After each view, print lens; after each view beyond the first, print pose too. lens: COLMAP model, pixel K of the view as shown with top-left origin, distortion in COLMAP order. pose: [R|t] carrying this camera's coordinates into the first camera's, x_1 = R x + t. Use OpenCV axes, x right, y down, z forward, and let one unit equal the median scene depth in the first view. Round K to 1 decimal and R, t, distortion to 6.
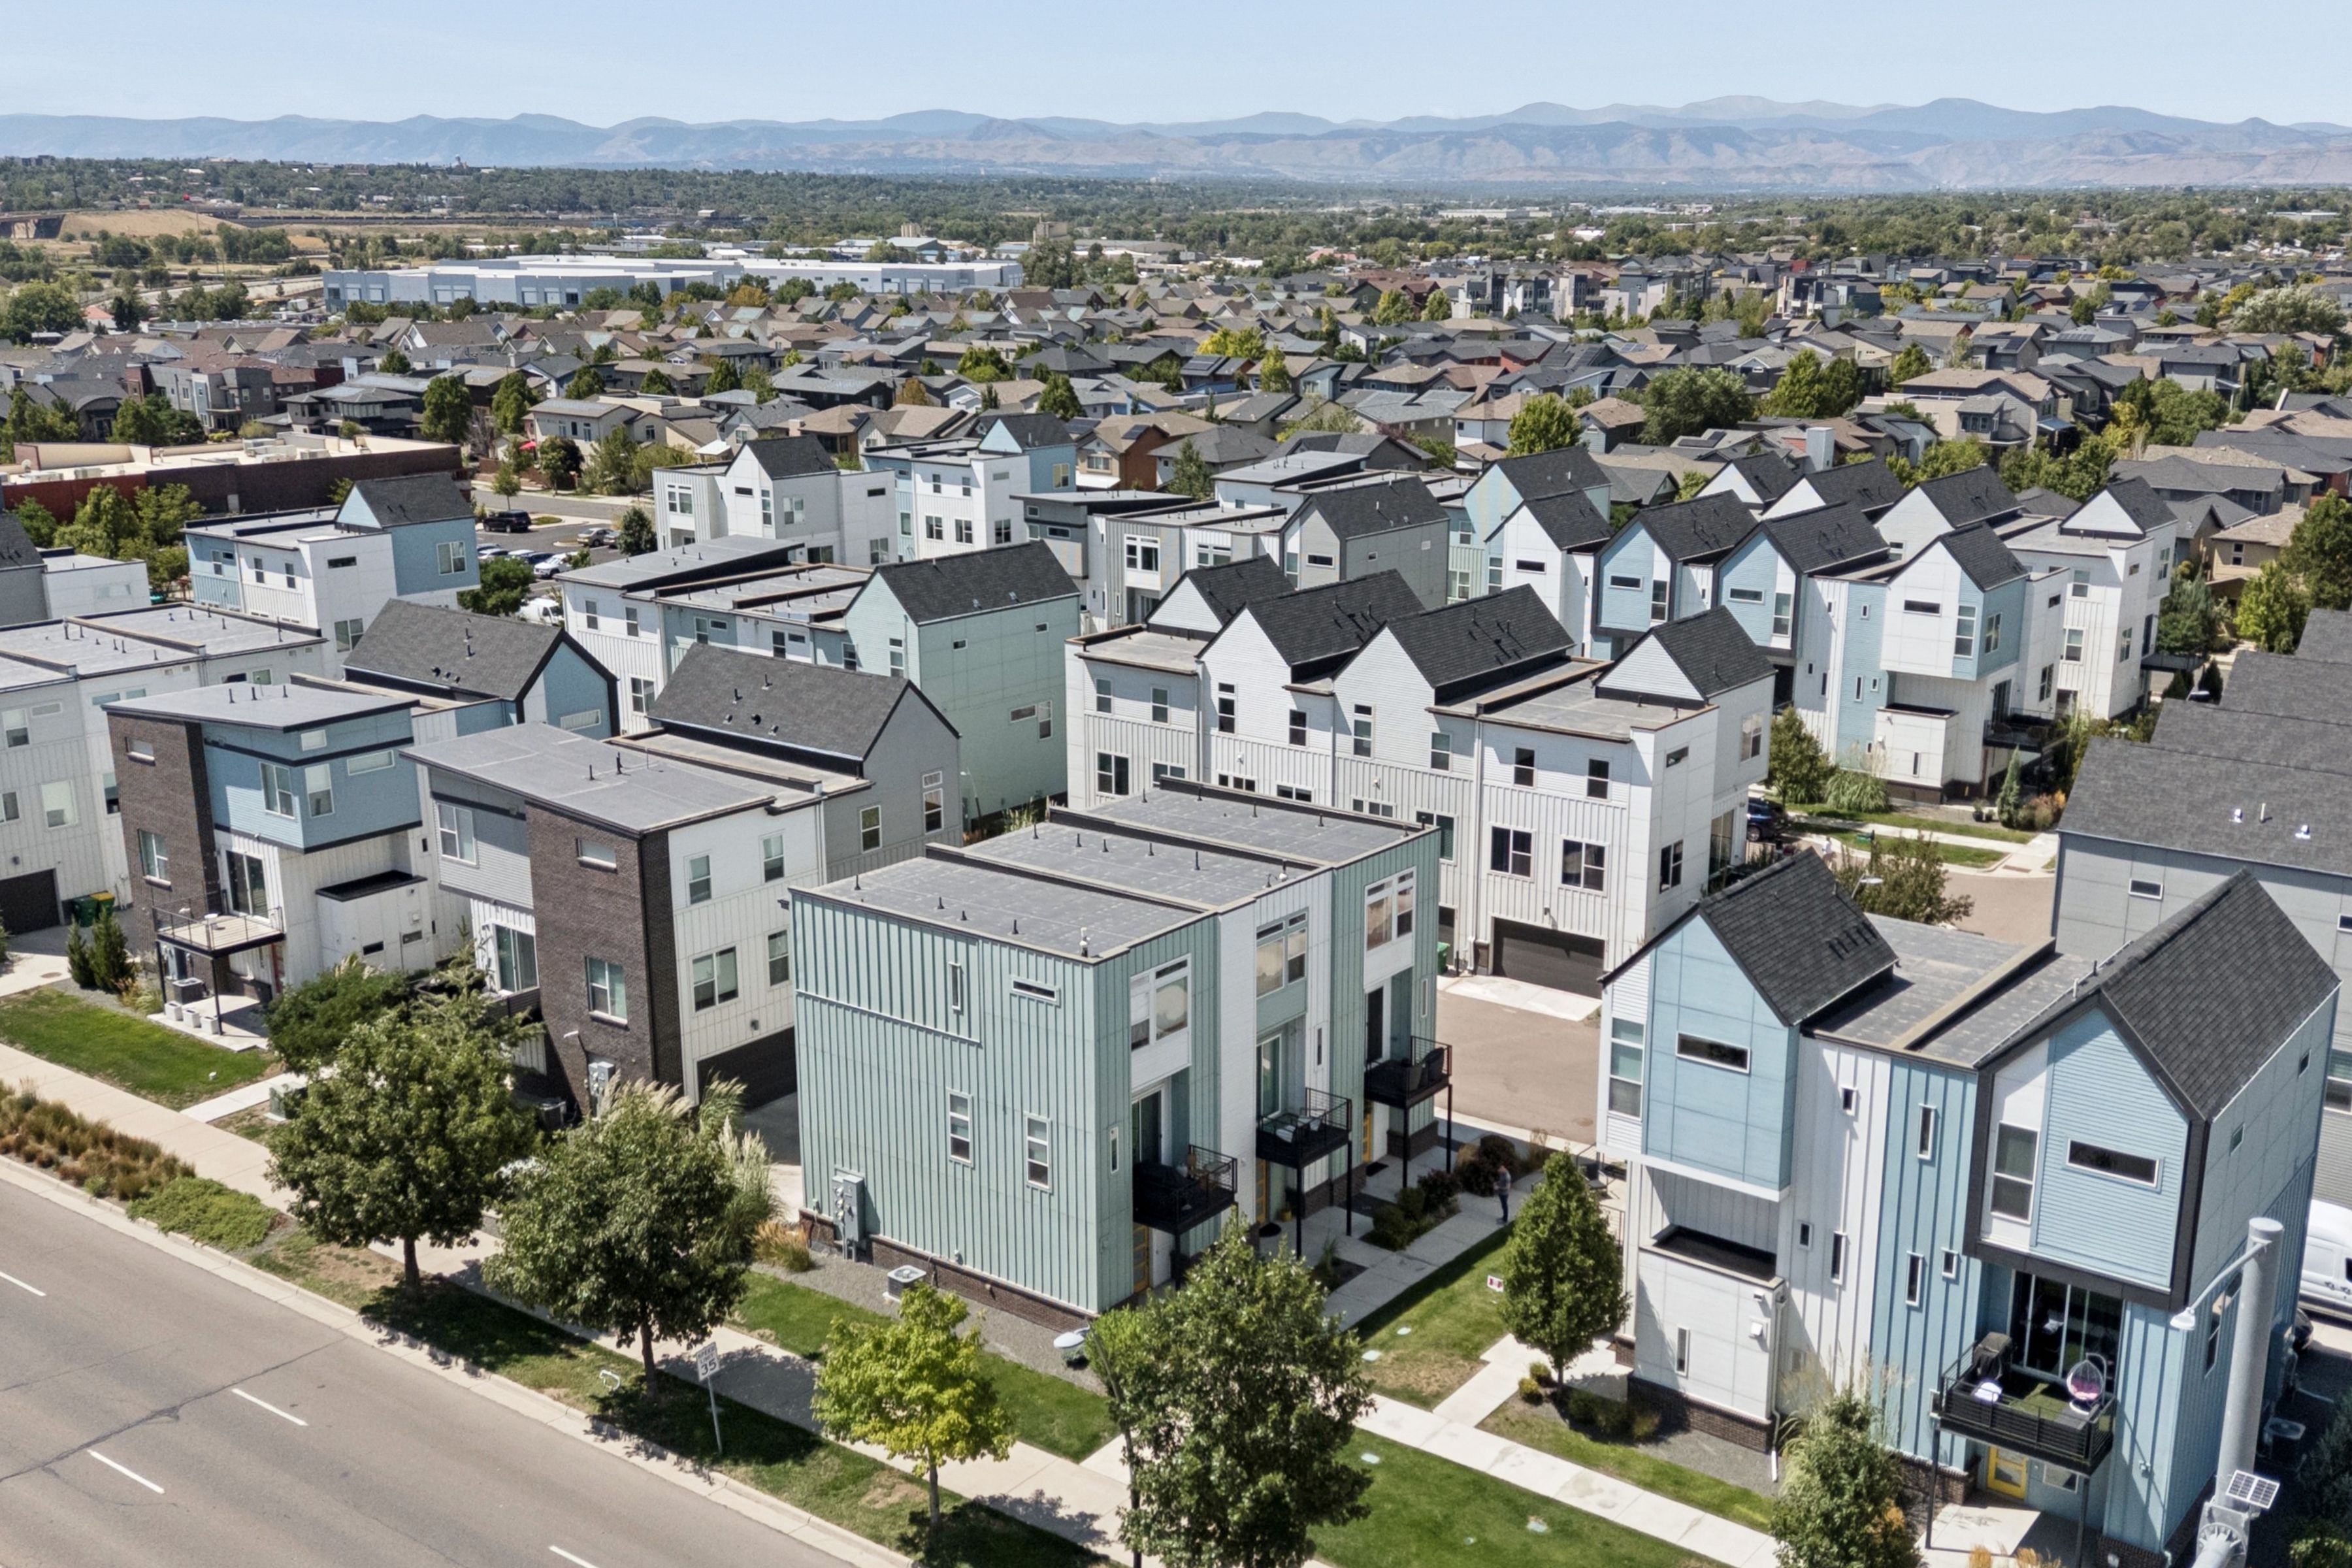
lens RADIAL K [[2361.5, 0, 1277.7], [0, 2361.5, 816.3], [0, 0, 1]] dist [0.098021, -0.157700]
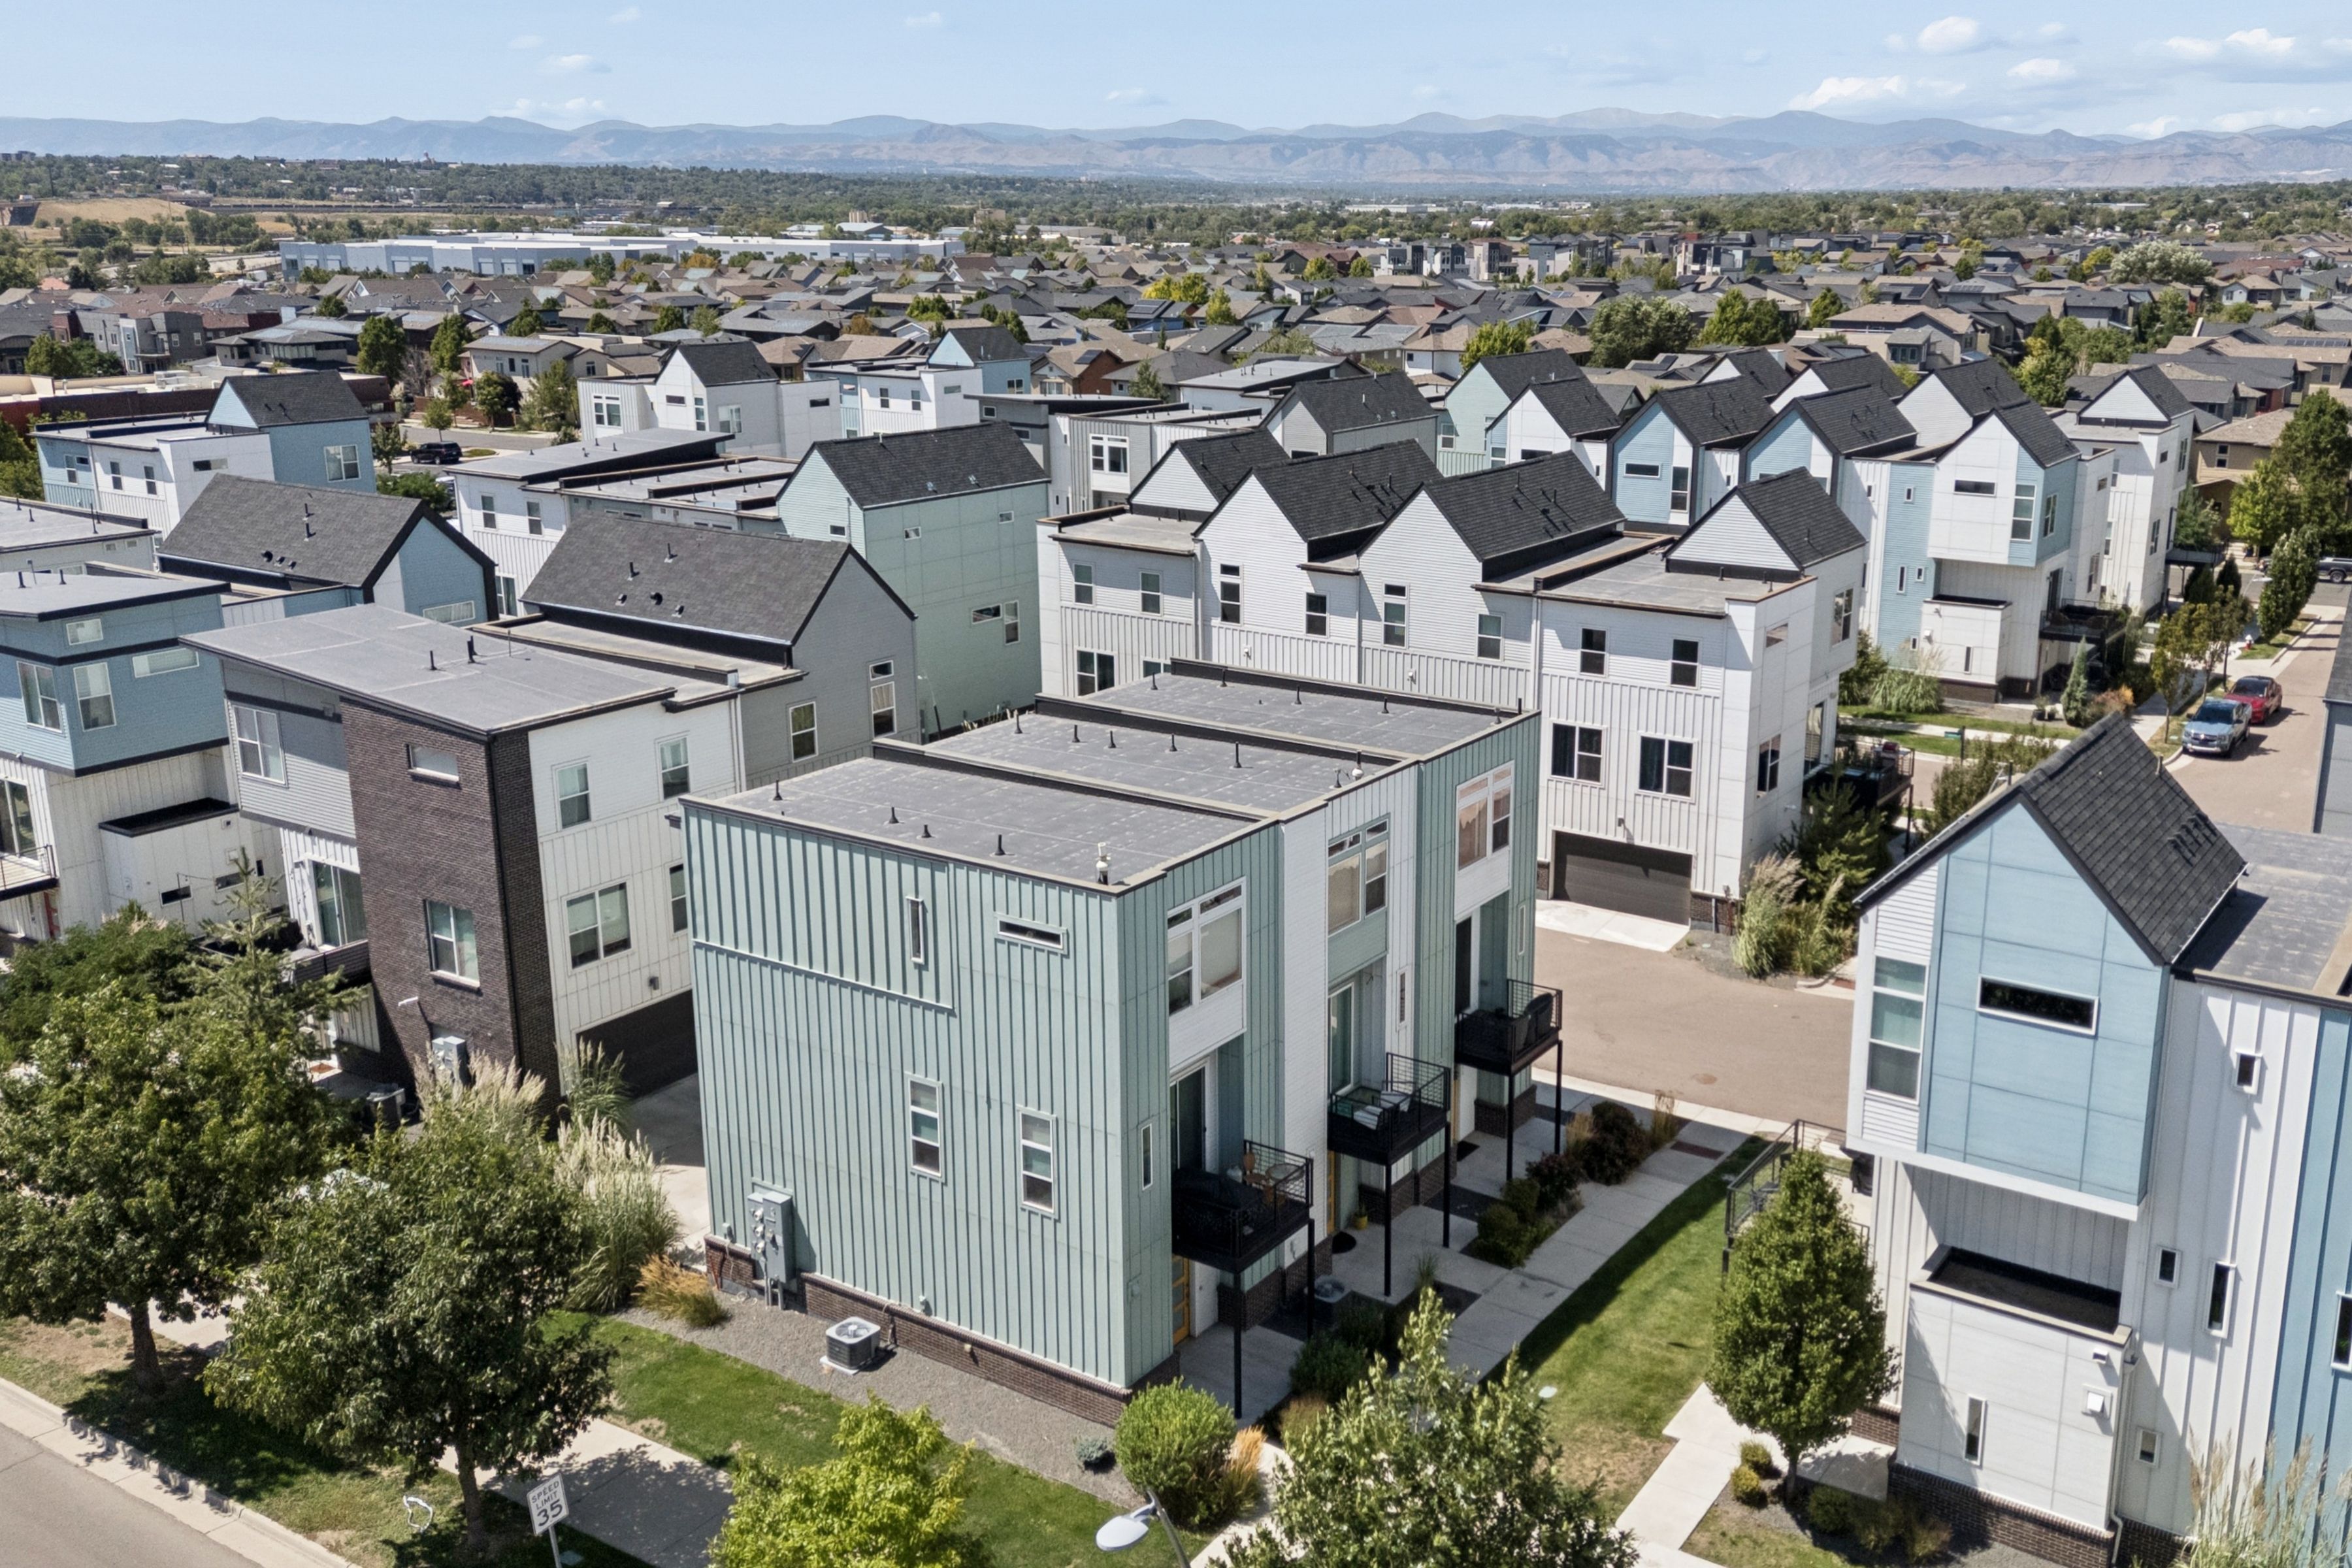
lens RADIAL K [[2139.8, 0, 1343.4], [0, 2139.8, 744.6], [0, 0, 1]] dist [0.085177, -0.109112]
pose [[0.997800, -0.016389, 0.064234, -0.026075], [0.016819, 0.999840, -0.006167, 0.011916], [-0.064123, 0.007234, 0.997916, 0.186156]]
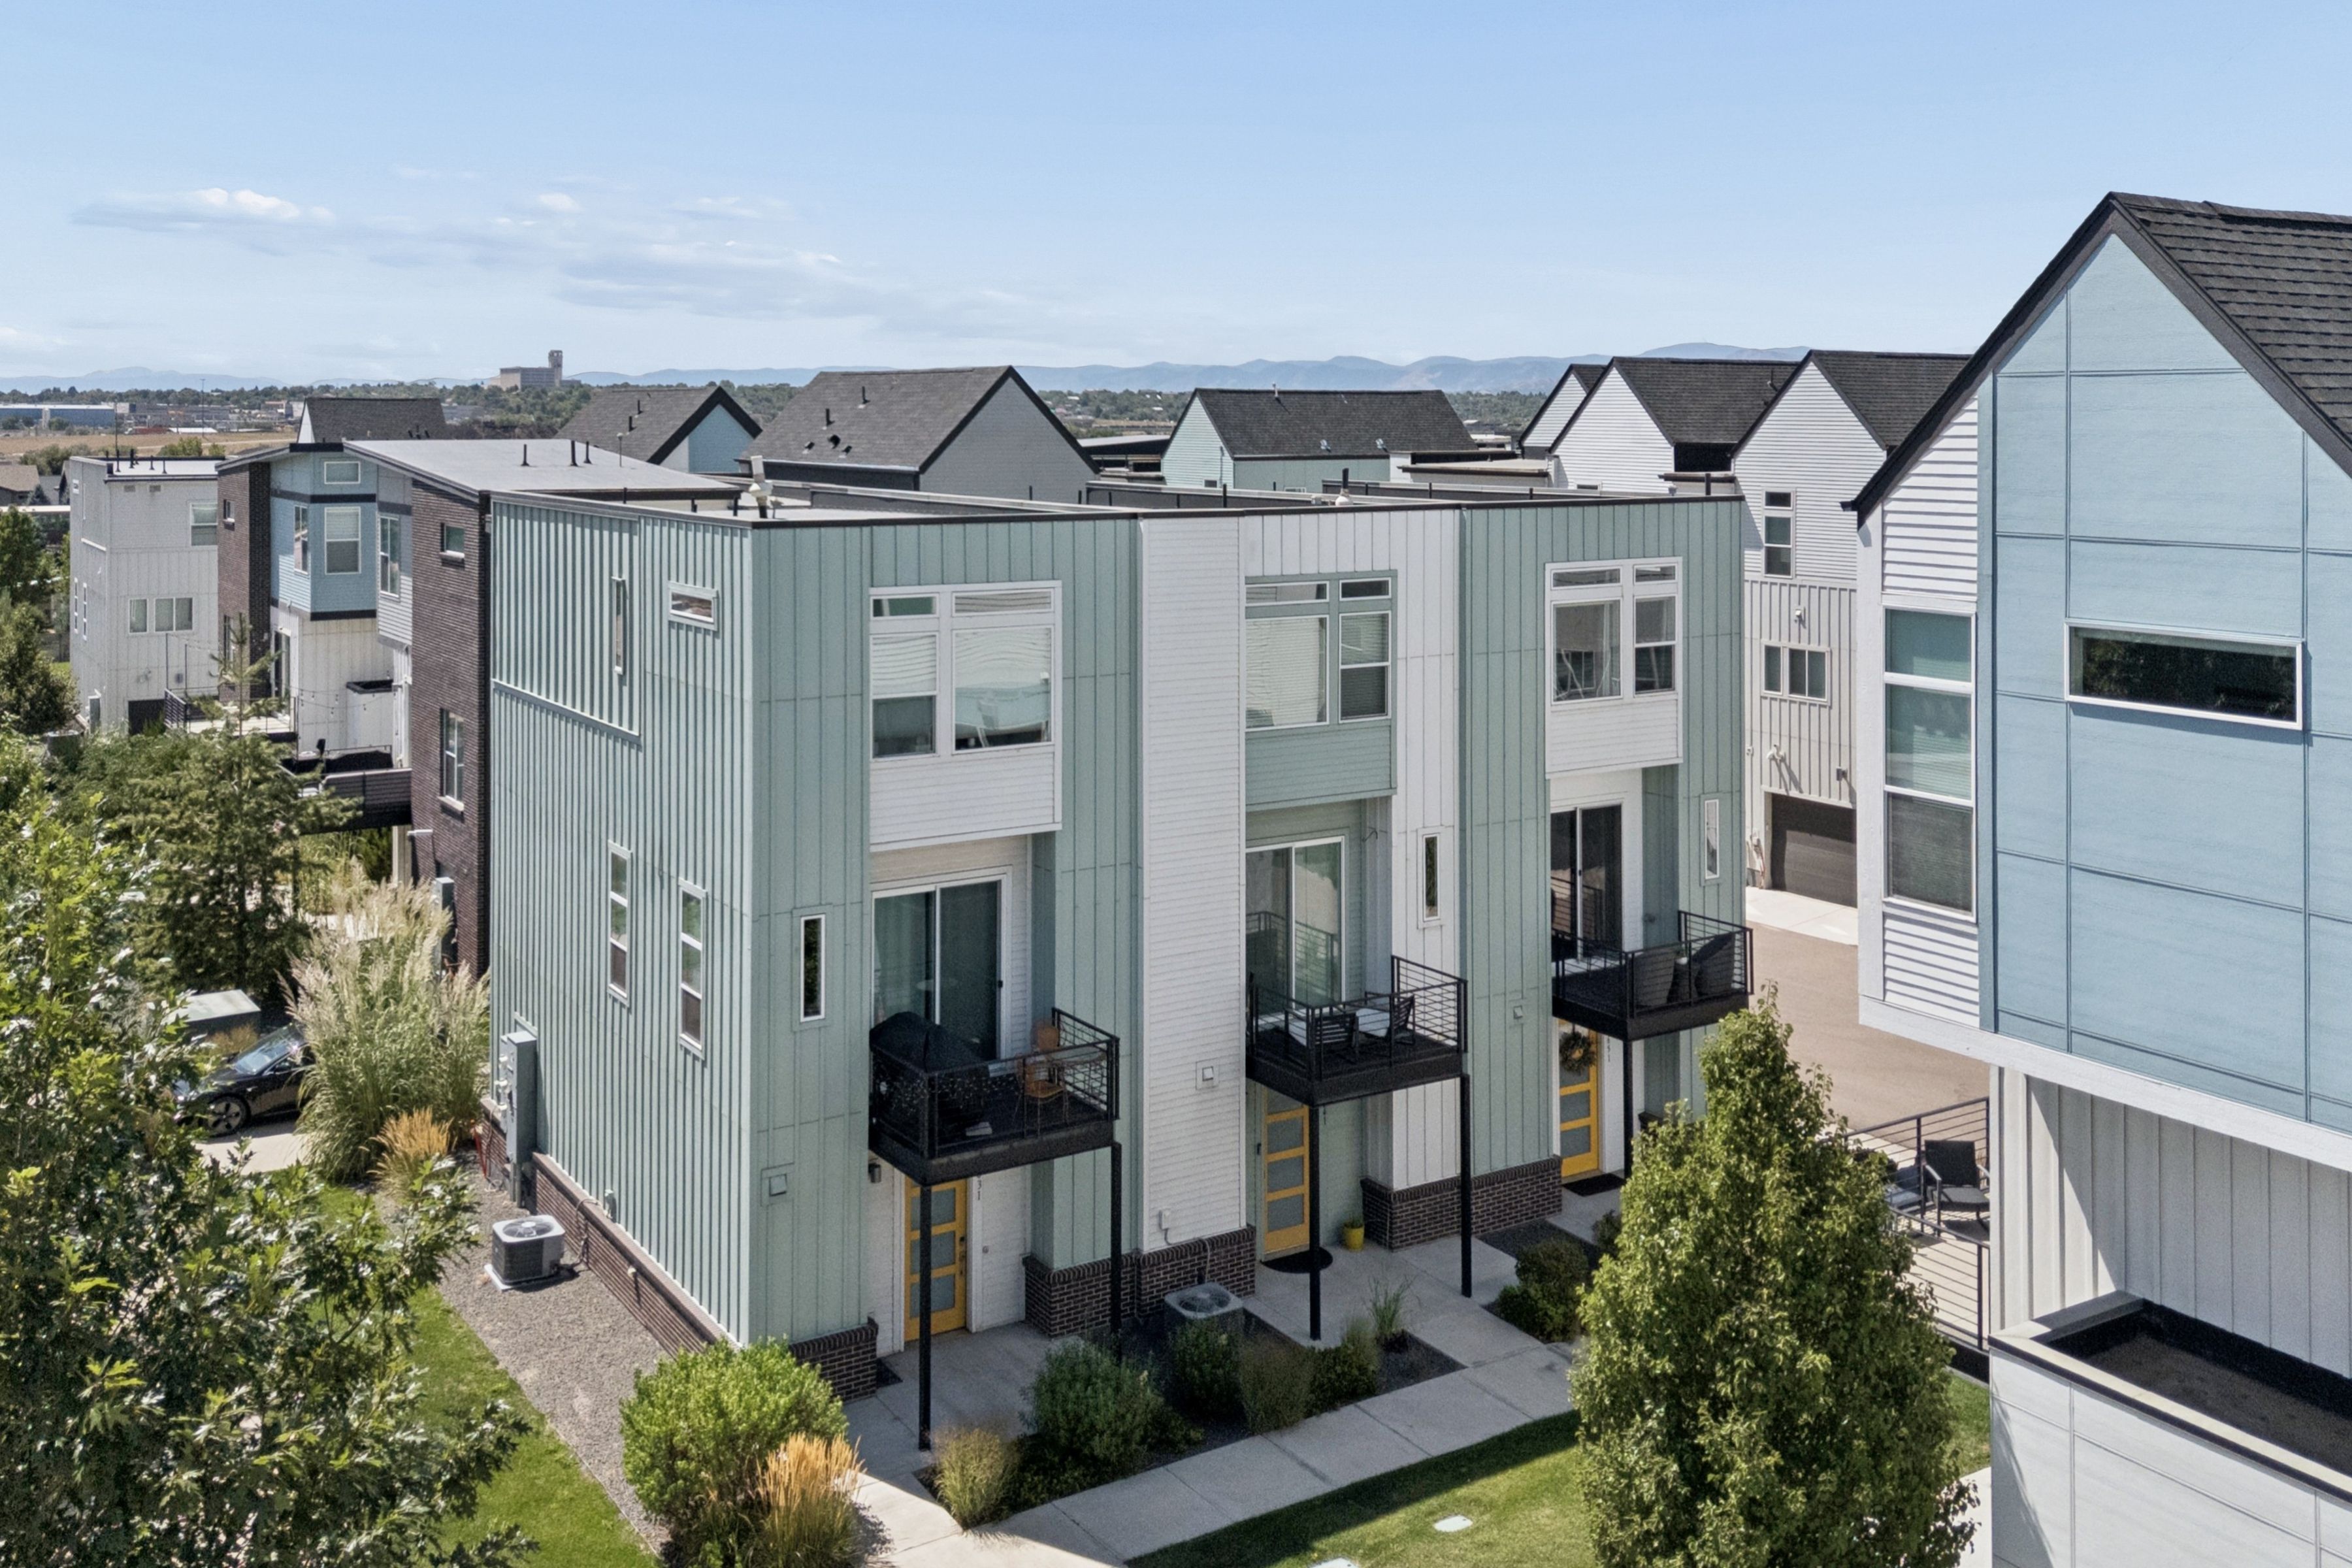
lens RADIAL K [[2158.0, 0, 1178.1], [0, 2158.0, 392.9], [0, 0, 1]] dist [0.005311, -0.000284]
pose [[0.931121, -0.012998, -0.364478, 0.078651], [-0.085189, 0.963969, -0.252006, 0.069906], [0.354621, 0.265697, 0.896465, 0.328150]]
